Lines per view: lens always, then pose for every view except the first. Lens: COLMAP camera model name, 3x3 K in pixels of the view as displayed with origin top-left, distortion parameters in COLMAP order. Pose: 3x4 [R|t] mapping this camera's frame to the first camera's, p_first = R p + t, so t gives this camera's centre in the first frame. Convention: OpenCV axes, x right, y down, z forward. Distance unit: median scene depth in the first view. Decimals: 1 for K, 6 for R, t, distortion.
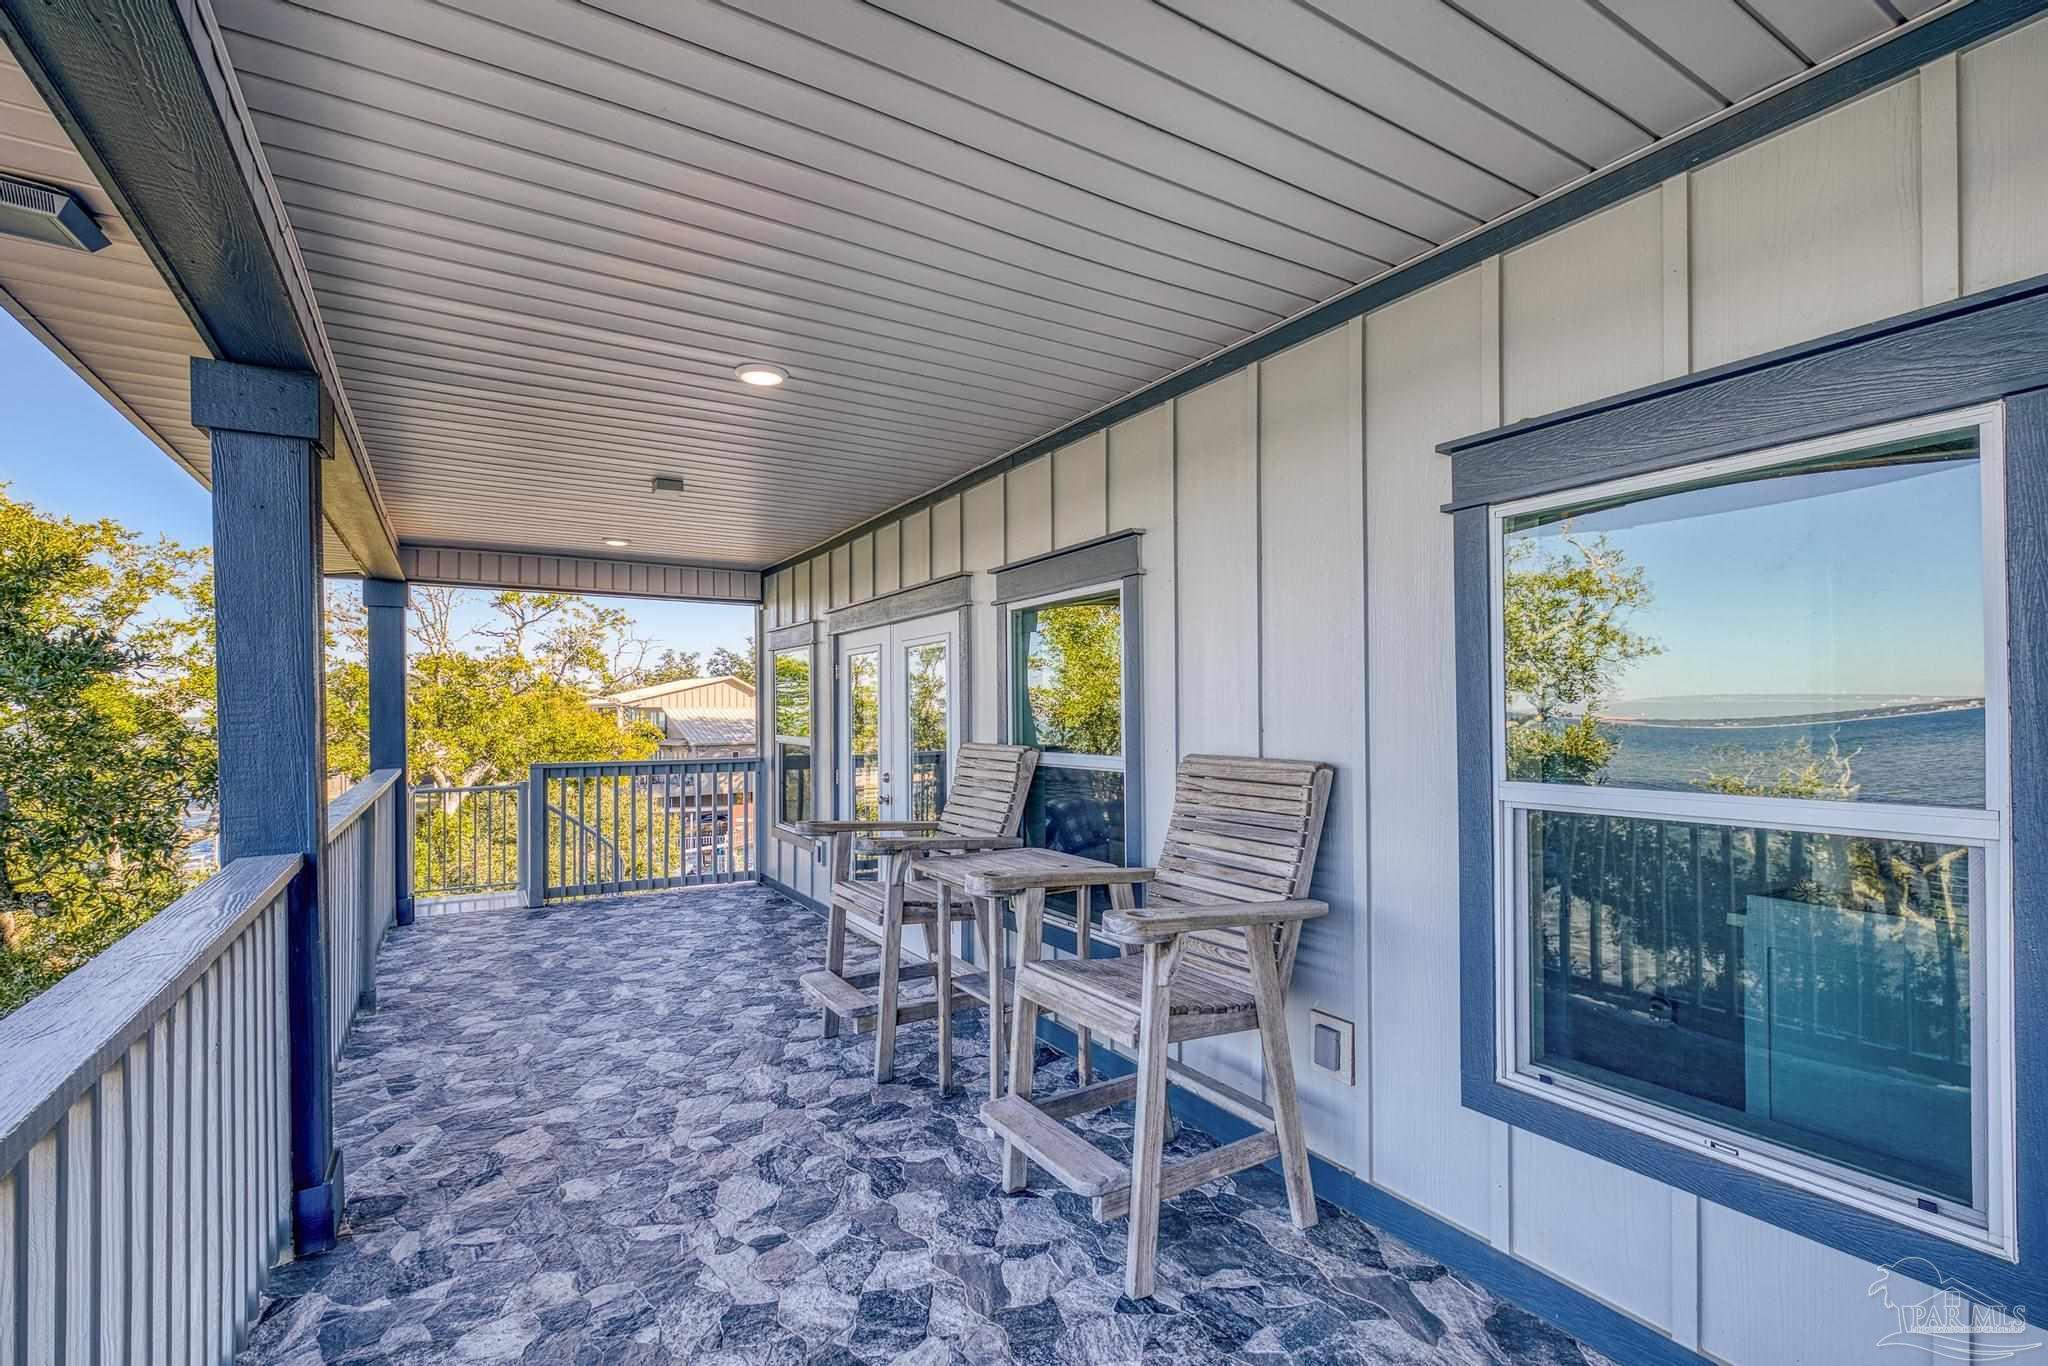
lens RADIAL K [[864.9, 0, 1013.9], [0, 864.9, 712.6], [0, 0, 1]] dist [0.002910, 0.000506]
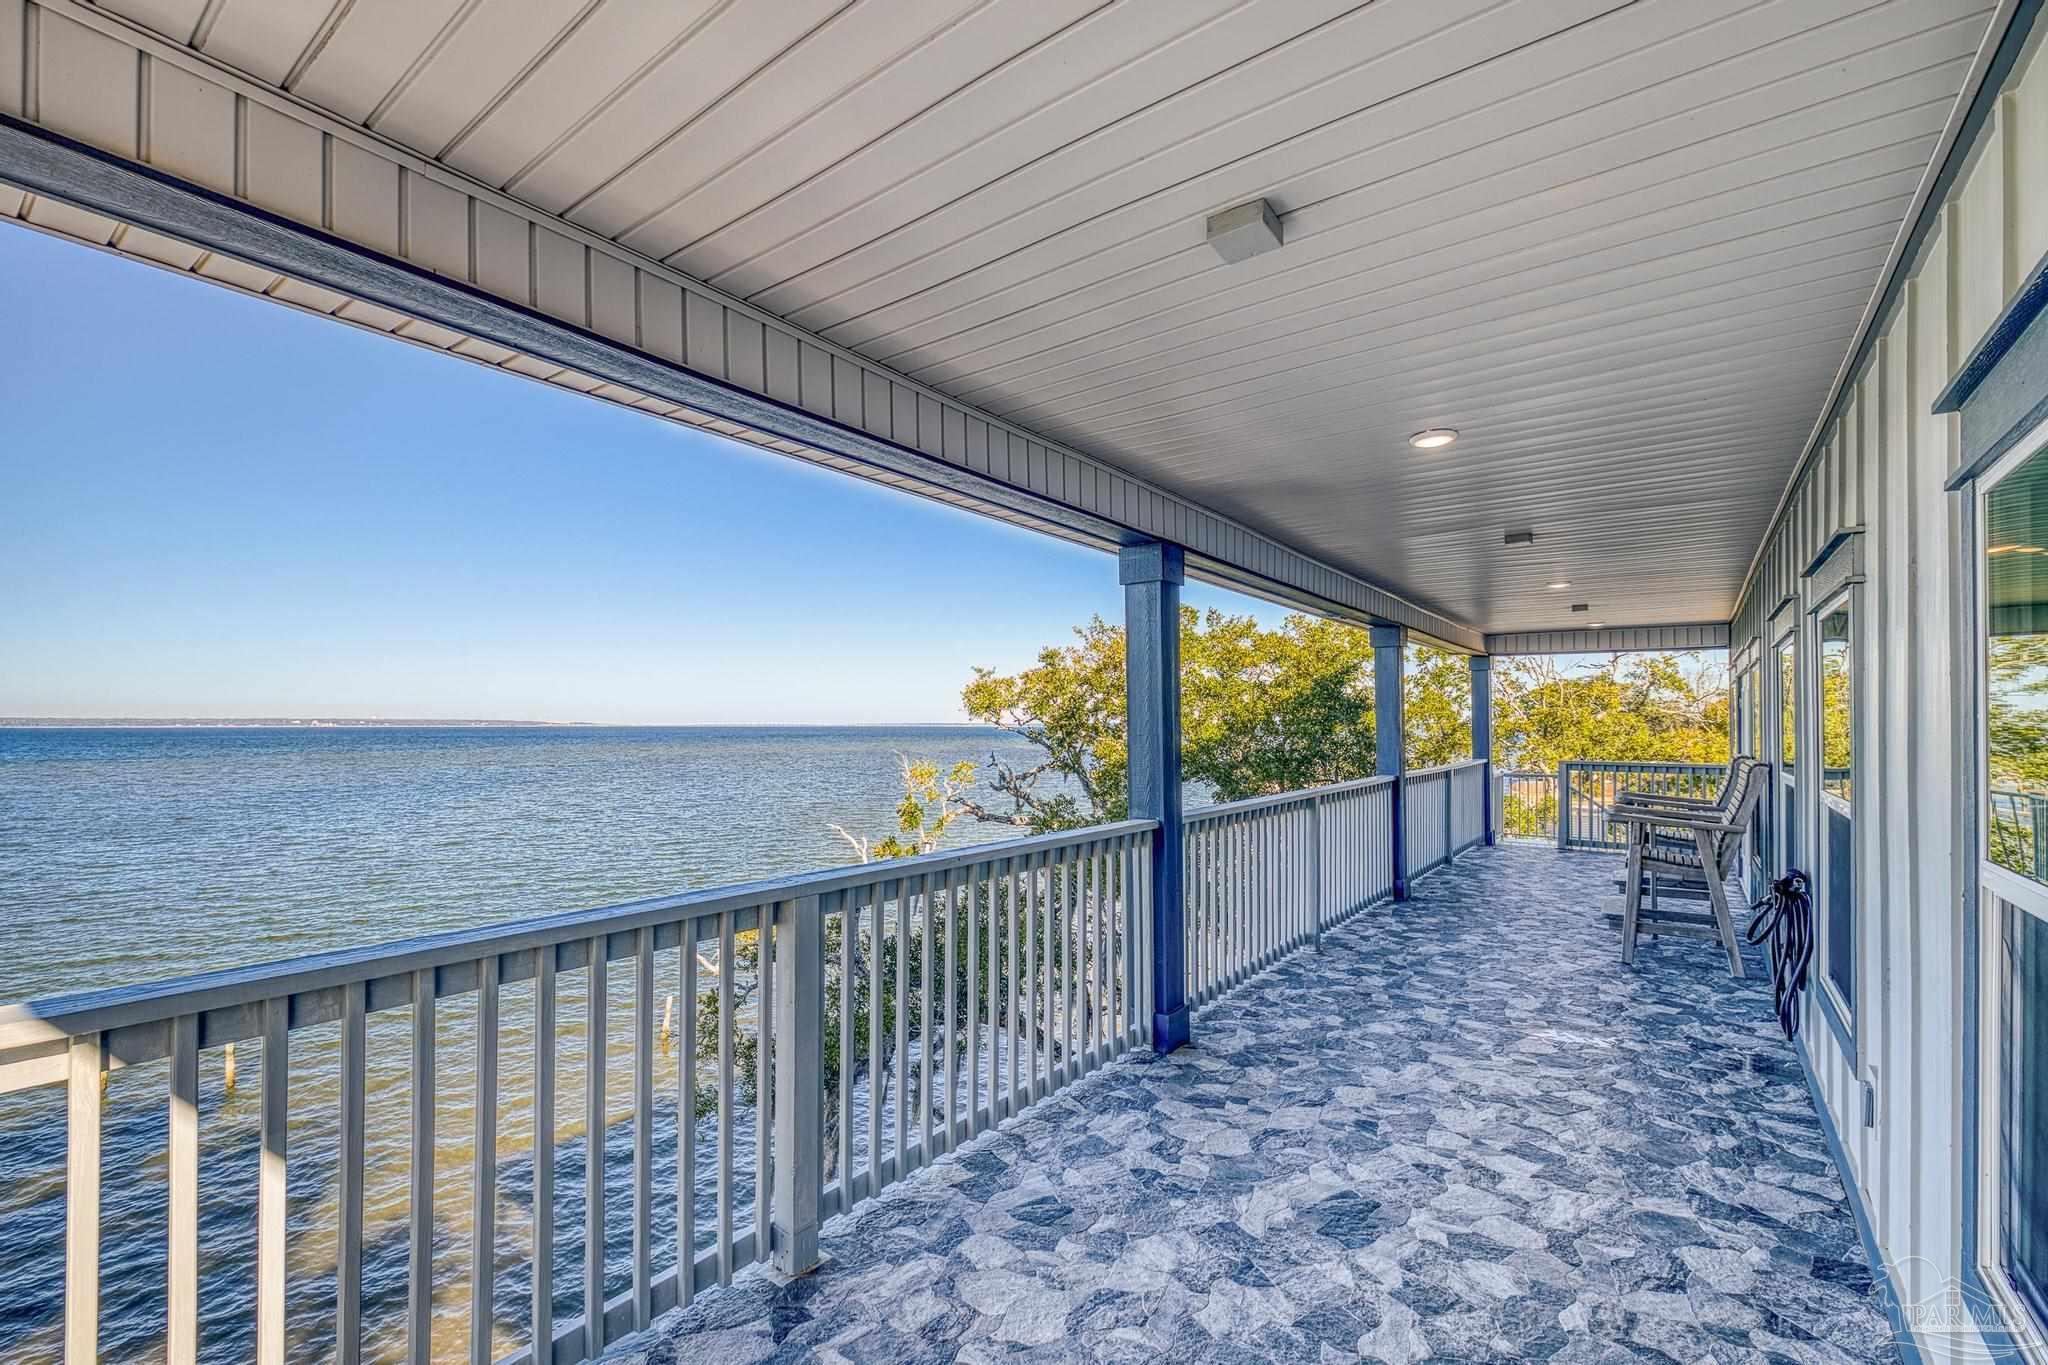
lens RADIAL K [[864.9, 0, 1013.9], [0, 864.9, 712.1], [0, 0, 1]] dist [0.002910, 0.000506]
pose [[0.342230, 0.020071, -0.939402, 0.620671], [-0.029216, 0.999516, 0.010712, -0.018538], [0.939162, 0.023779, 0.342651, -0.527675]]
